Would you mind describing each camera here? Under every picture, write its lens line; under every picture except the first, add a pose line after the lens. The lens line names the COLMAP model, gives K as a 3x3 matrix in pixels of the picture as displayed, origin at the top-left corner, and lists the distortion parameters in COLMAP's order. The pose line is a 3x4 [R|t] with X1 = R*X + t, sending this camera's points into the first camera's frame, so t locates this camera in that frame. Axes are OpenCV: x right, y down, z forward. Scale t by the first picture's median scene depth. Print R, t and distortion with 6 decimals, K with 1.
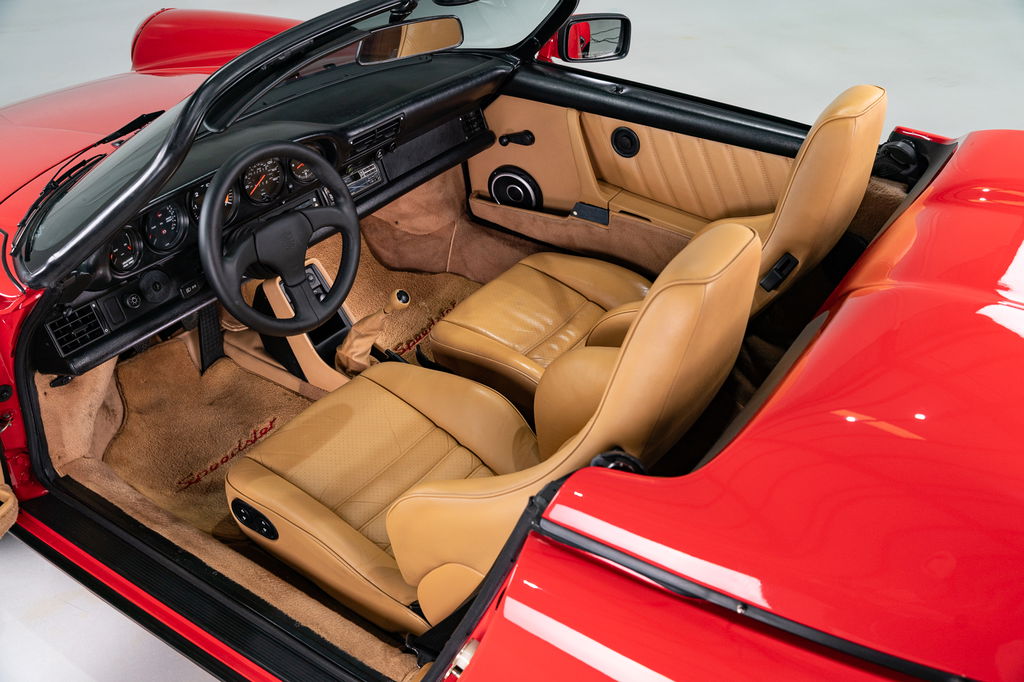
lens RADIAL K [[947.8, 0, 517.7], [0, 947.8, 336.8], [0, 0, 1]] dist [0.006073, 0.000000]
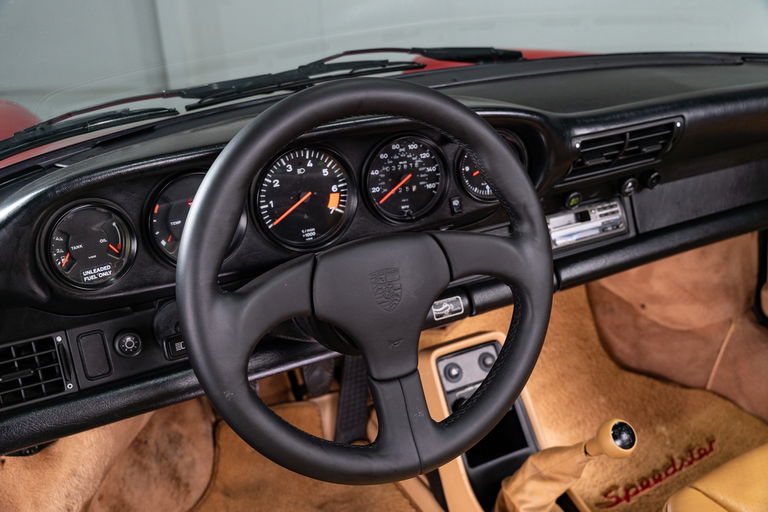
lens RADIAL K [[710.9, 0, 385.5], [0, 710.9, 251.9], [0, 0, 1]] dist [0.006073, 0.000000]
pose [[0.869659, 0.138083, -0.473948, -0.057287], [-0.225558, 0.965151, -0.132690, -0.053841], [0.439110, 0.222298, 0.870498, 0.525767]]
